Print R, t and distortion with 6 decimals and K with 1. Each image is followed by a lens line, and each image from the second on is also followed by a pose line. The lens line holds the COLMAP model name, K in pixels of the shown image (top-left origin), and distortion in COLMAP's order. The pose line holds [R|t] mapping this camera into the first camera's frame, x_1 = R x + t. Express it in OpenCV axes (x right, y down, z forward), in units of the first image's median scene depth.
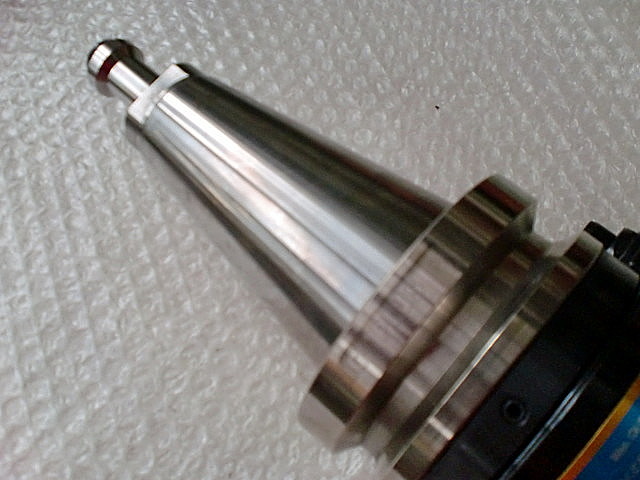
lens RADIAL K [[660.5, 0, 320.0], [0, 660.5, 240.0], [0, 0, 1]] dist [0.011117, -0.122200]
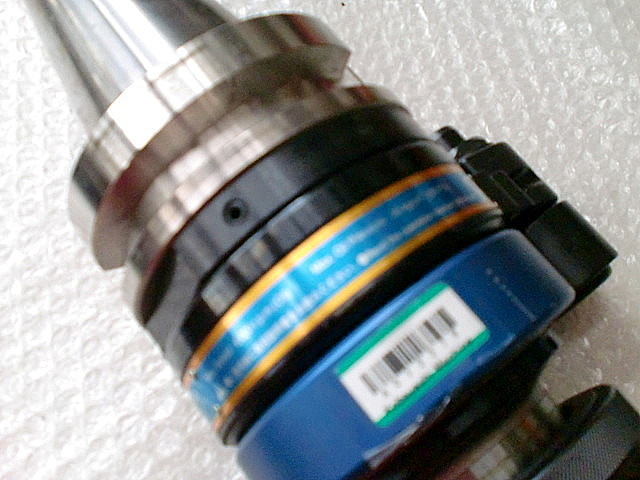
lens RADIAL K [[682.8, 0, 319.9], [0, 682.8, 221.4], [0, 0, 1]] dist [0.010002, -0.168719]
pose [[0.980607, 0.195915, -0.005159, 0.252650], [-0.195940, 0.980604, -0.004895, 0.150522], [0.004100, 0.005811, 0.999975, -0.011497]]
